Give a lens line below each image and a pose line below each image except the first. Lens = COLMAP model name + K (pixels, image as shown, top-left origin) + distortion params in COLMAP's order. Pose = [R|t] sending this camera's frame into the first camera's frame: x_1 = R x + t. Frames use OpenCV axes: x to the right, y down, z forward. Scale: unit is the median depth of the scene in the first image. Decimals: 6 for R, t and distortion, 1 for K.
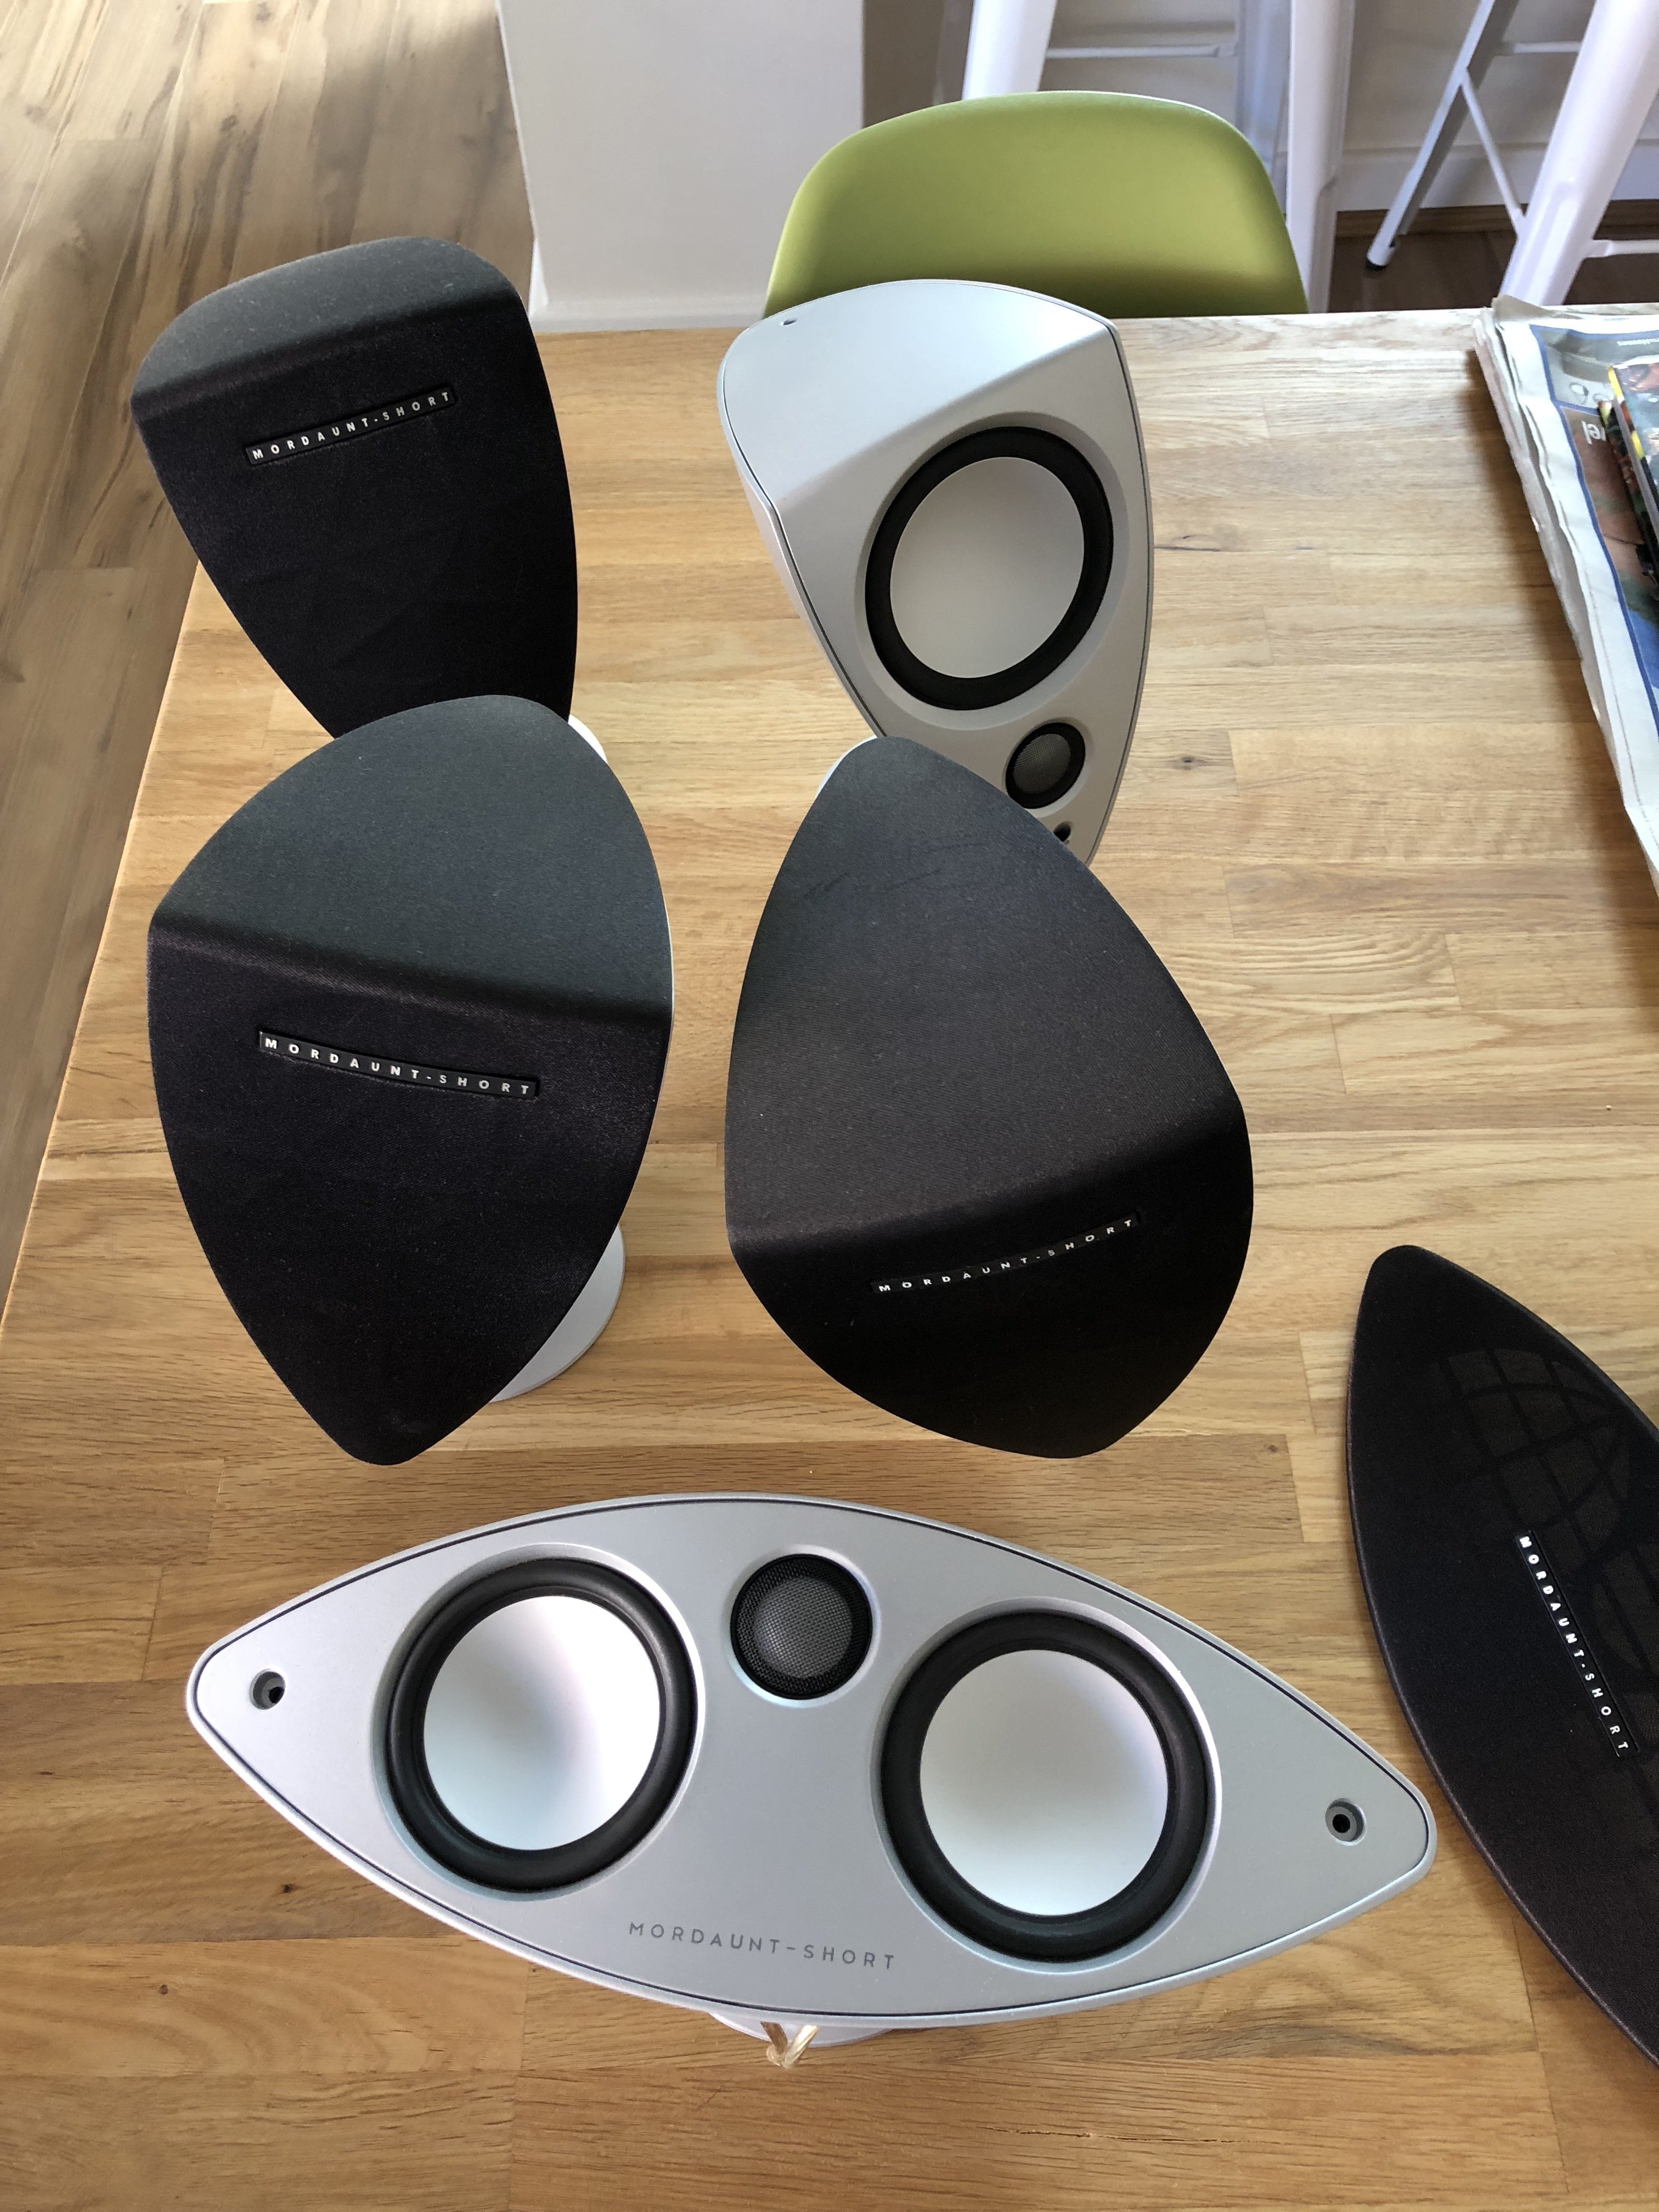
lens RADIAL K [[1801.2, 0, 829.5], [0, 1801.2, 1106.0], [0, 0, 1]] dist [0.015265, -0.010220]
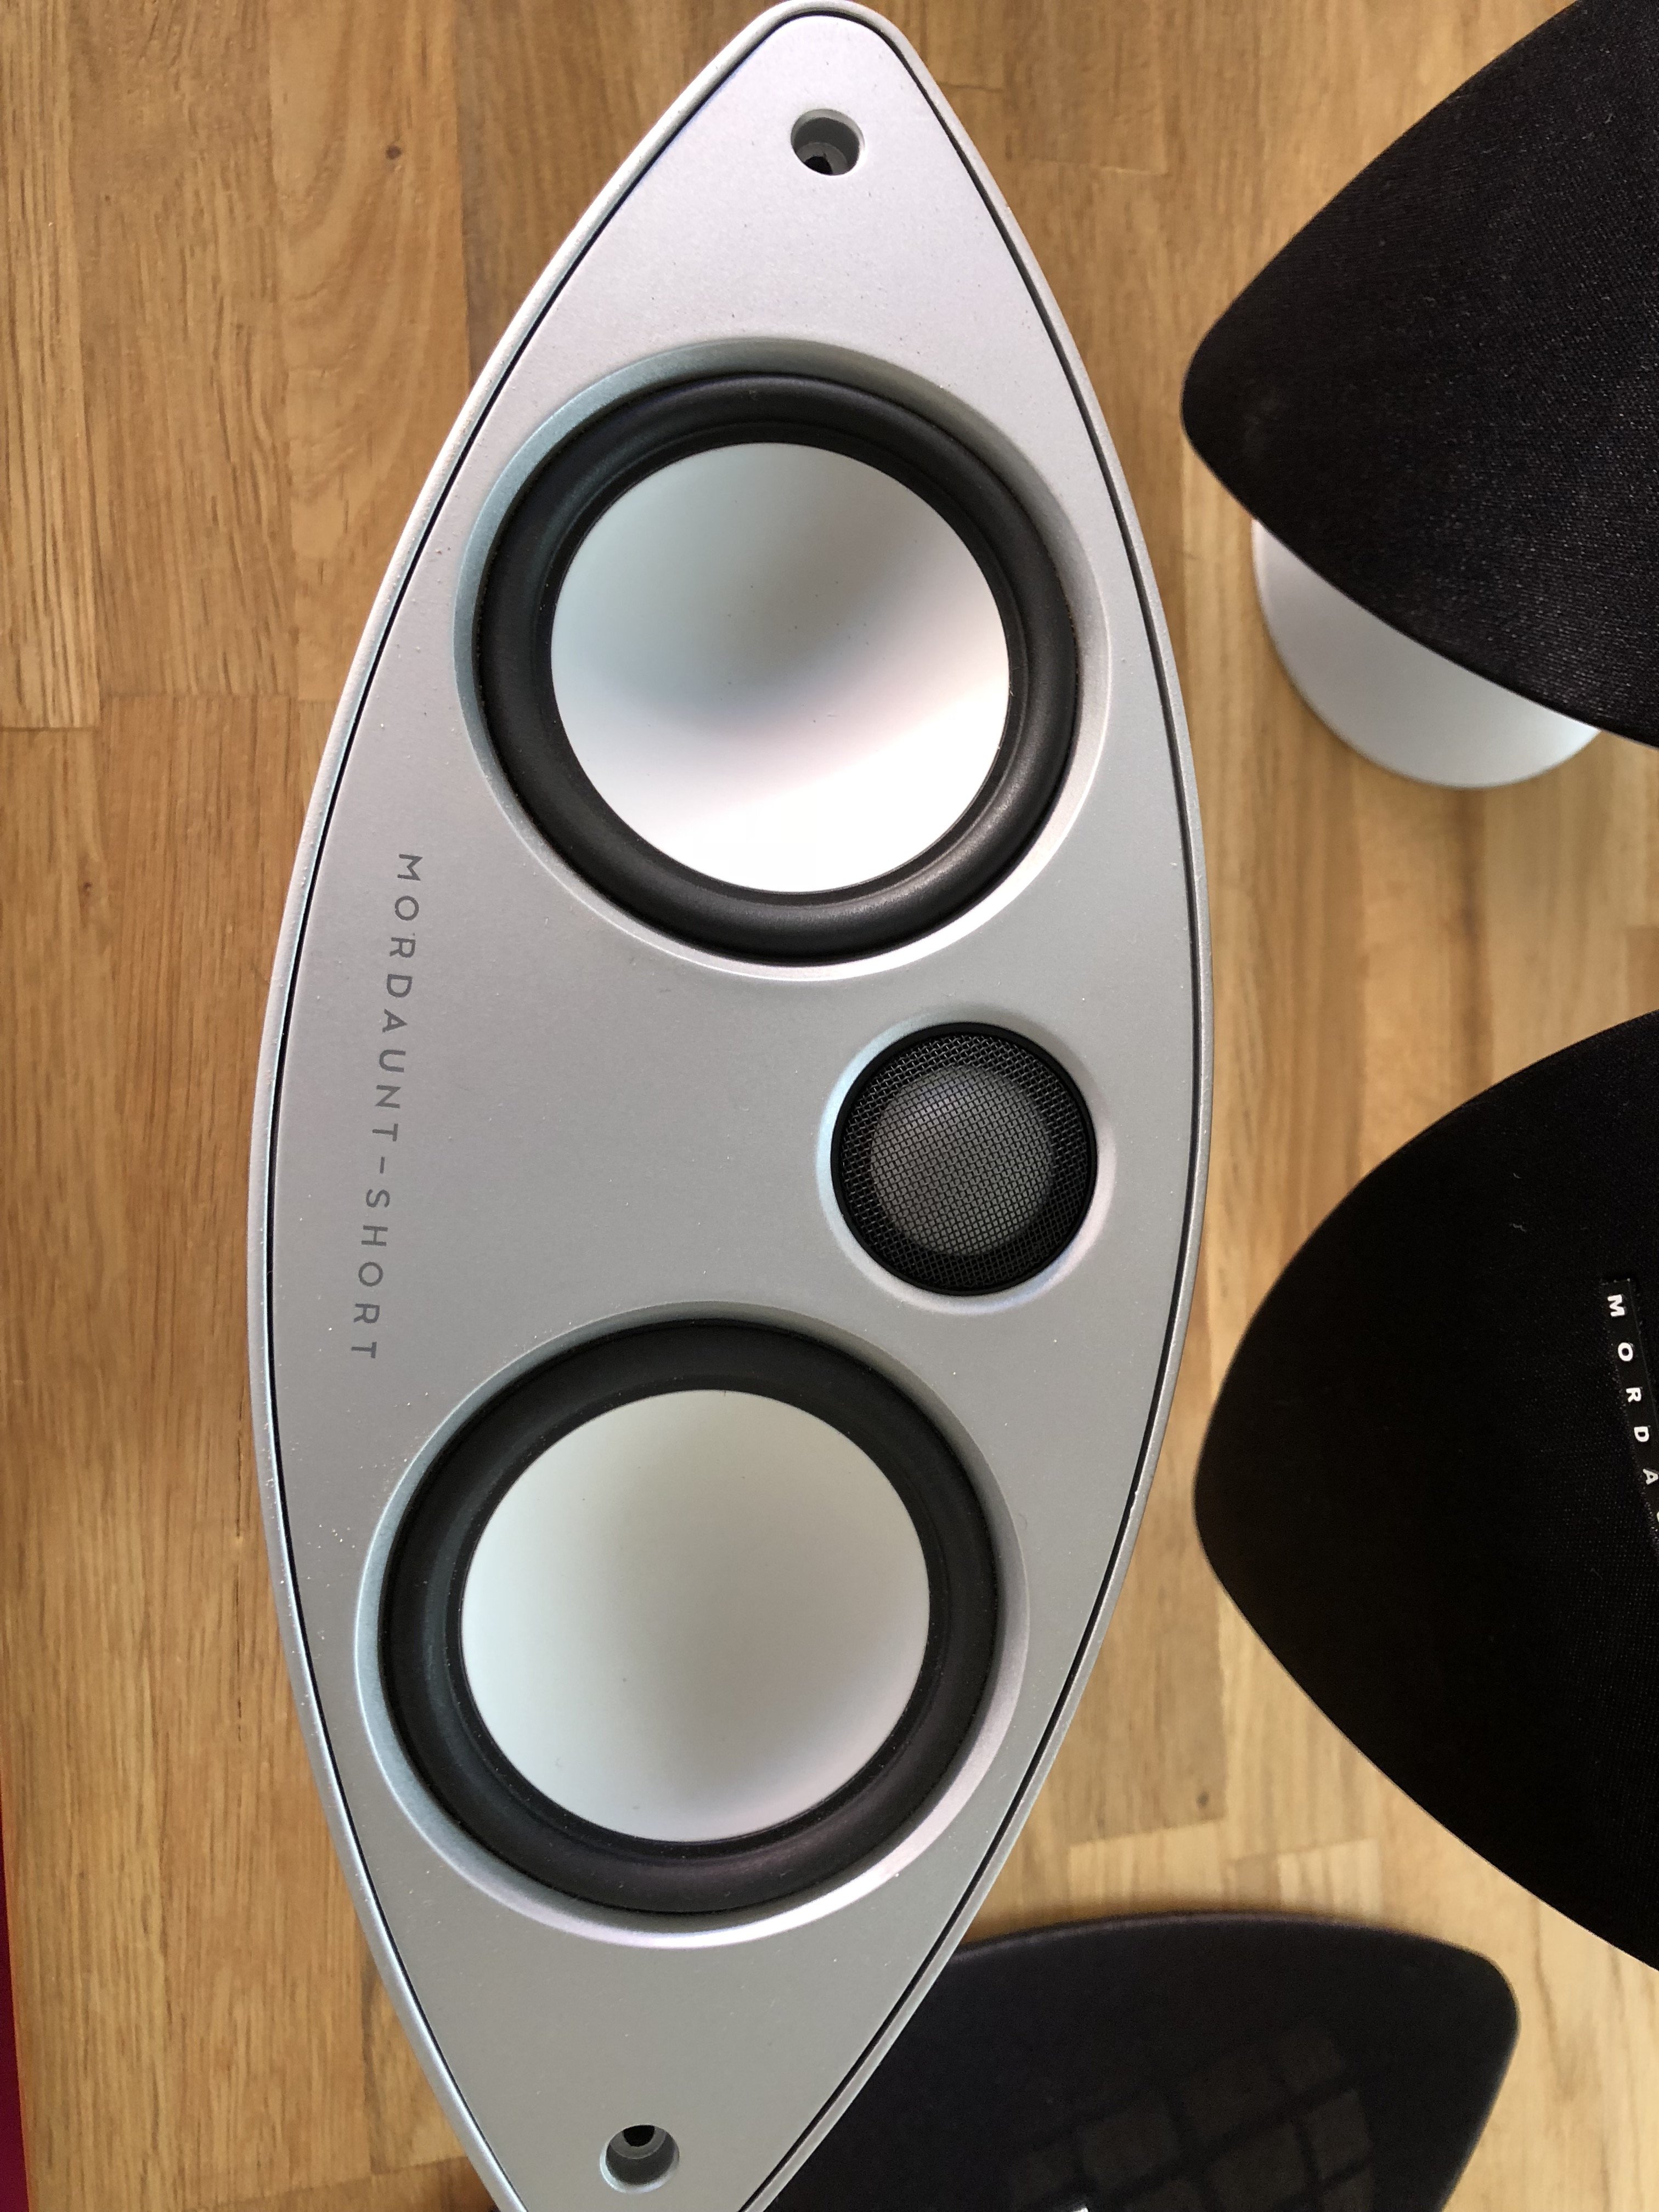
lens RADIAL K [[1801.2, 0, 829.5], [0, 1801.2, 1106.0], [0, 0, 1]] dist [0.015265, -0.010220]
pose [[0.021200, 0.998923, 0.041271, -0.043681], [-0.950952, 0.007405, 0.309250, 0.137332], [0.308611, -0.045803, 0.950085, 0.413639]]
